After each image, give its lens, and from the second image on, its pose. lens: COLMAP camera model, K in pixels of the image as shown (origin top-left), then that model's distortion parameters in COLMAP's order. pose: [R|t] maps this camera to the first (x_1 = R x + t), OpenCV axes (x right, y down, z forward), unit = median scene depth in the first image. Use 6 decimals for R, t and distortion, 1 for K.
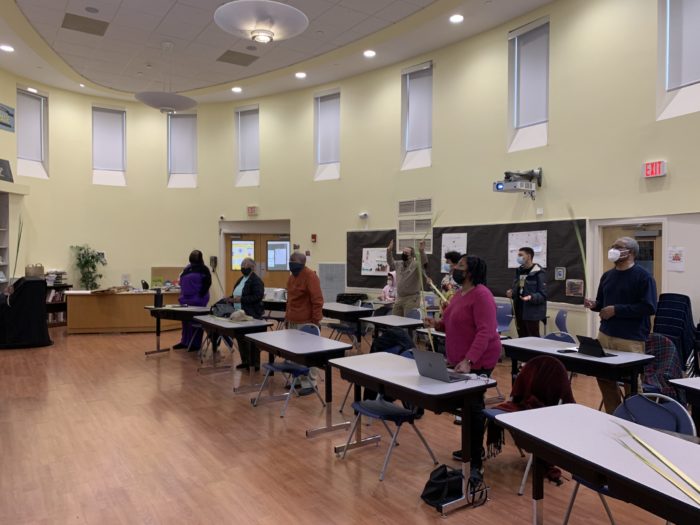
lens RADIAL K [[536.2, 0, 350.8], [0, 536.2, 262.9], [0, 0, 1]] dist [0.042677, -0.060907]
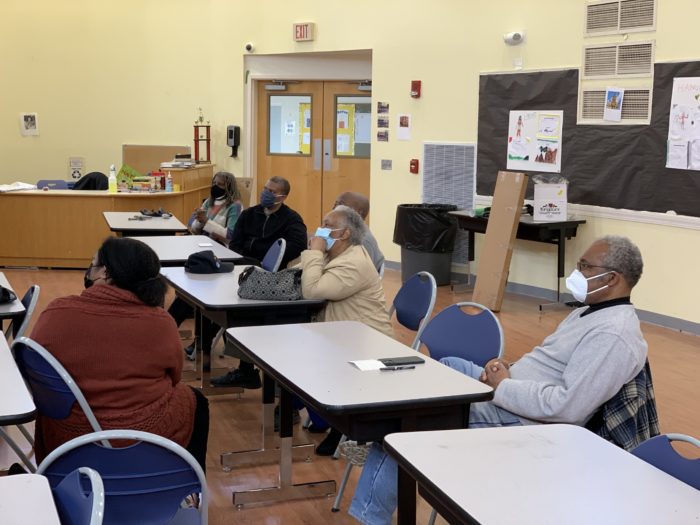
lens RADIAL K [[1040.8, 0, 352.0], [0, 1040.8, 258.2], [0, 0, 1]] dist [0.031626, 0.000000]
pose [[0.968446, 0.043813, -0.245340, 0.130765], [-0.016916, 0.993712, 0.110683, 0.001551], [0.248647, -0.103040, 0.963098, 0.103120]]
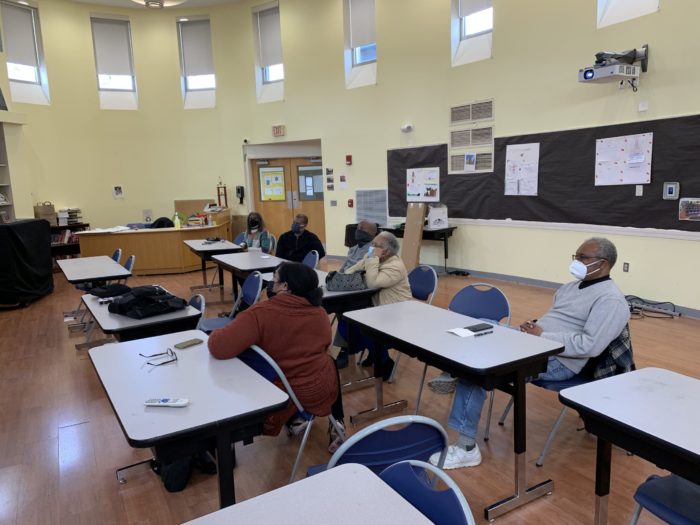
lens RADIAL K [[536.2, 0, 349.2], [0, 536.2, 267.6], [0, 0, 1]] dist [0.042677, -0.060907]
pose [[0.994584, -0.025005, -0.100886, 0.015361], [0.039480, 0.988770, 0.144136, -0.000031], [0.096149, -0.147338, 0.984402, 0.165804]]
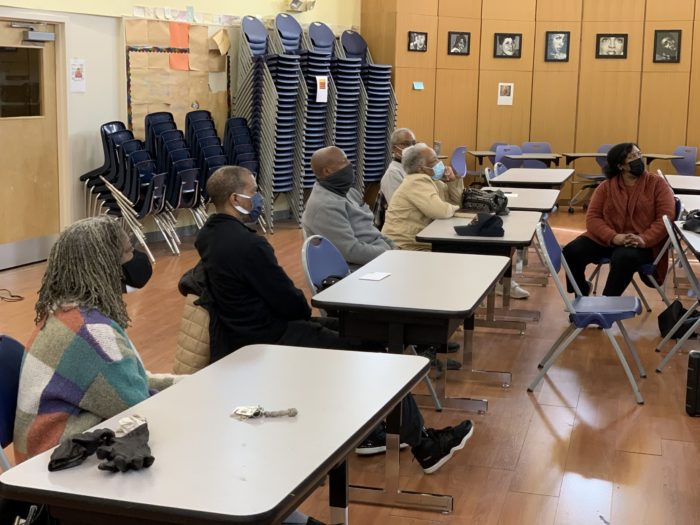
lens RADIAL K [[1040.8, 0, 347.8], [0, 1040.8, 261.8], [0, 0, 1]] dist [0.031626, 0.000000]
pose [[-0.645744, -0.146749, 0.749320, -0.478458], [-0.006473, 0.982374, 0.186812, -0.017093], [-0.763527, 0.115782, -0.635312, 1.073654]]
